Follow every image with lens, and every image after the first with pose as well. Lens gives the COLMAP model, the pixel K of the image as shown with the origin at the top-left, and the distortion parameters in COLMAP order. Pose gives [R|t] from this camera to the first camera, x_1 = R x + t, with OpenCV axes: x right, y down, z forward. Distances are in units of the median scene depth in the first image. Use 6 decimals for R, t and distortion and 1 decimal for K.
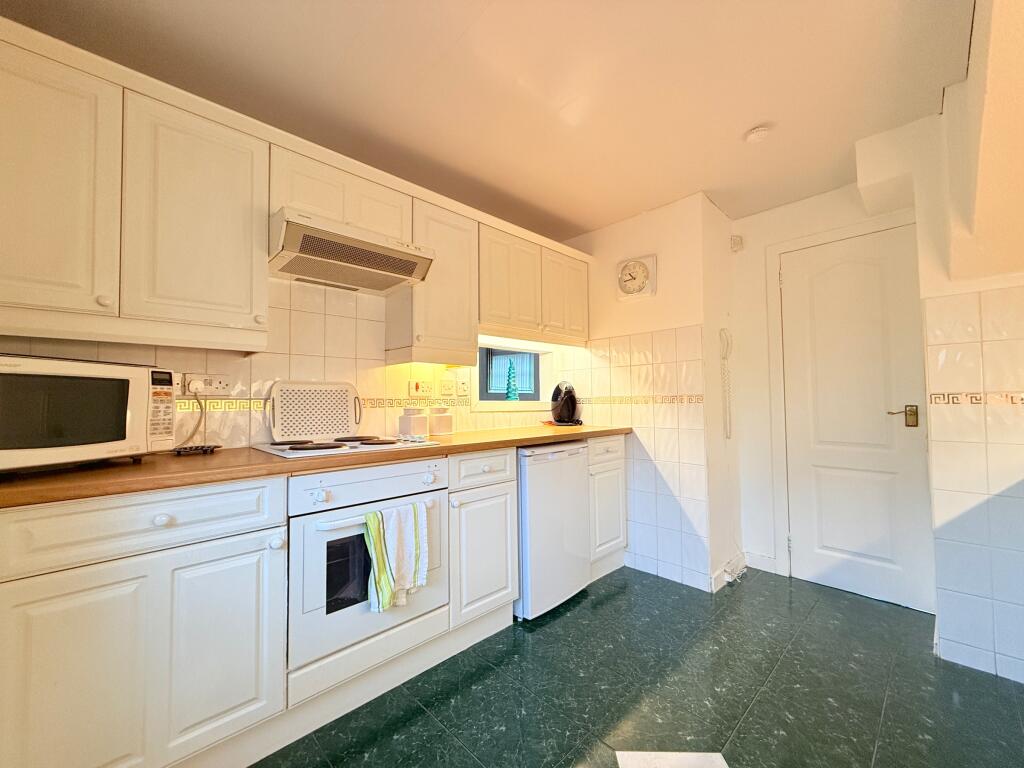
lens RADIAL K [[407.2, 0, 509.7], [0, 407.2, 386.0], [0, 0, 1]] dist [-0.003109, 0.000220]
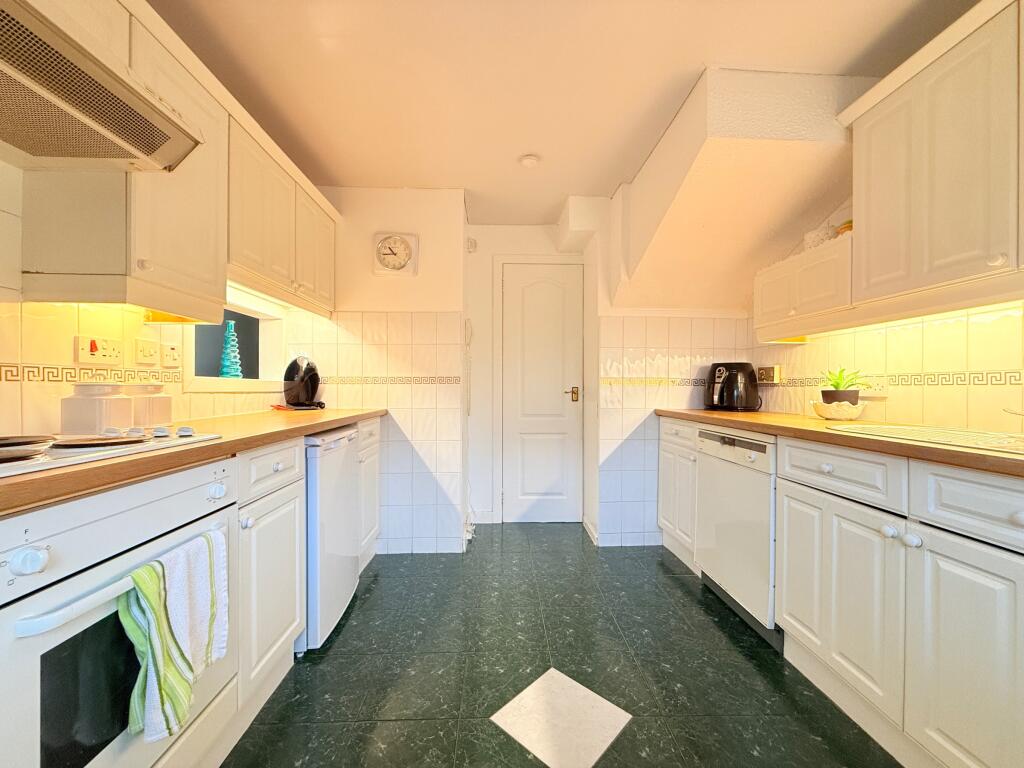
lens RADIAL K [[407.2, 0, 509.7], [0, 407.2, 386.0], [0, 0, 1]] dist [-0.003109, 0.000220]
pose [[0.661266, 0.012335, 0.750050, -0.268300], [-0.036004, 0.999234, 0.015309, 0.026482], [-0.749287, -0.037128, 0.661204, 0.176469]]
